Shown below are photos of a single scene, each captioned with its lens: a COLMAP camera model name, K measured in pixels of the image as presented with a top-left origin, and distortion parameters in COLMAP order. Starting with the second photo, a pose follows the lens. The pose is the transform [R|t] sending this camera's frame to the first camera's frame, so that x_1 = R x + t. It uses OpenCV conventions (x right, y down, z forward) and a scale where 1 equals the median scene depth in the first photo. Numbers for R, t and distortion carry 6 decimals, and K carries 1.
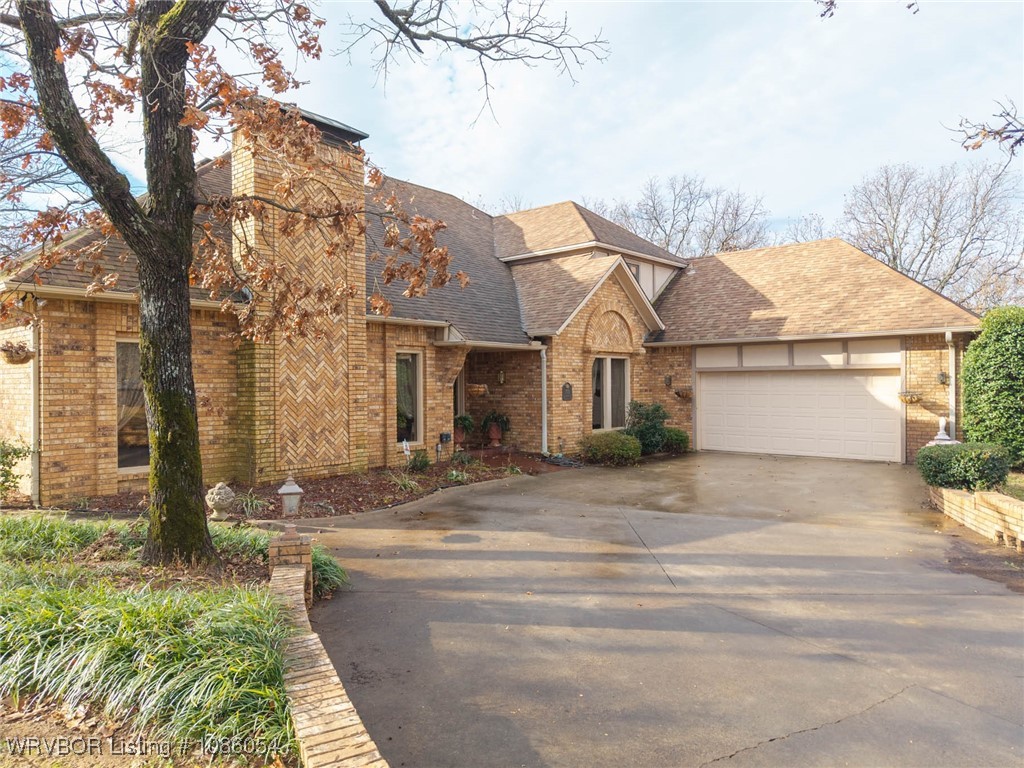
lens RADIAL K [[680.9, 0, 507.2], [0, 680.9, 386.3], [0, 0, 1]] dist [0.050496, -0.051333]
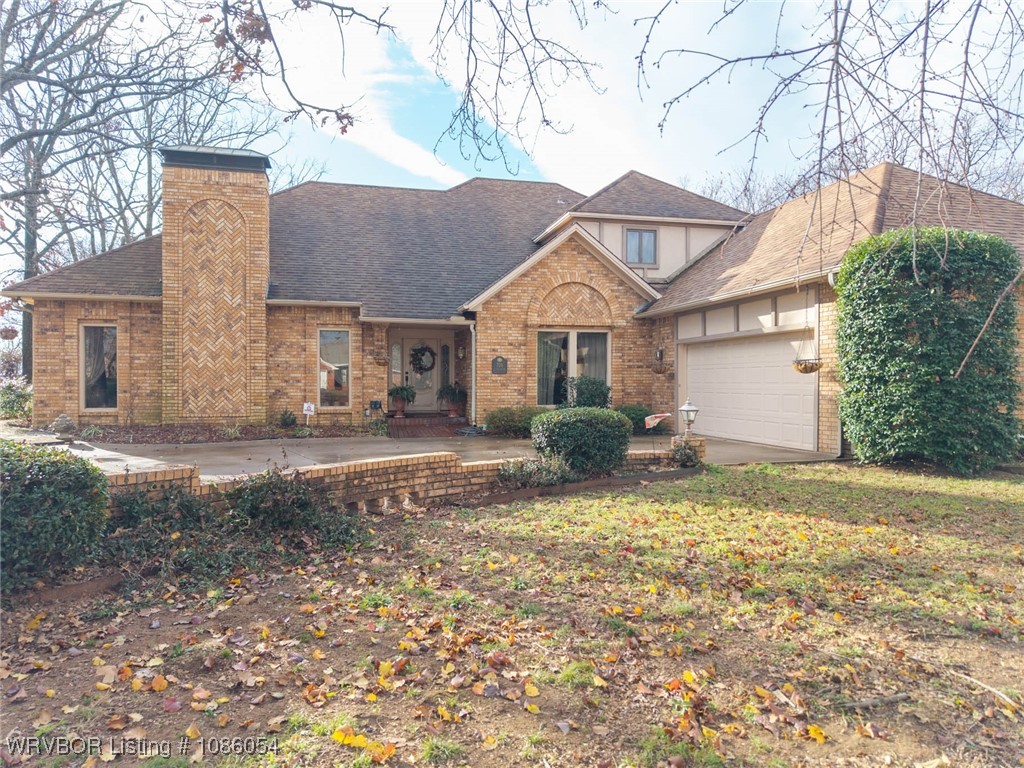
lens RADIAL K [[680.9, 0, 517.3], [0, 680.9, 386.0], [0, 0, 1]] dist [0.050496, -0.051333]
pose [[0.818410, 0.008743, -0.574568, 0.691742], [-0.008510, 0.999959, 0.003094, 0.035502], [0.574572, 0.002357, 0.818451, 0.182852]]
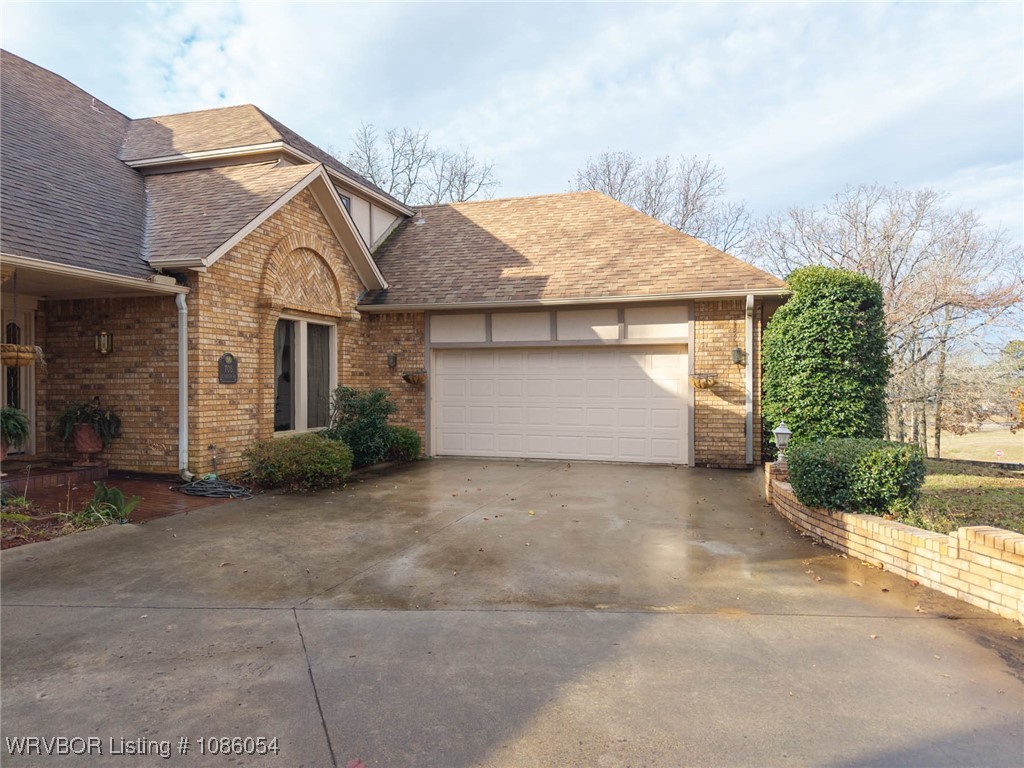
lens RADIAL K [[680.9, 0, 509.1], [0, 680.9, 387.8], [0, 0, 1]] dist [0.050496, -0.051333]
pose [[0.914441, 0.005801, 0.404677, 0.070144], [-0.005279, 0.999983, -0.002405, 0.024613], [-0.404684, 0.000062, 0.914457, 0.349996]]
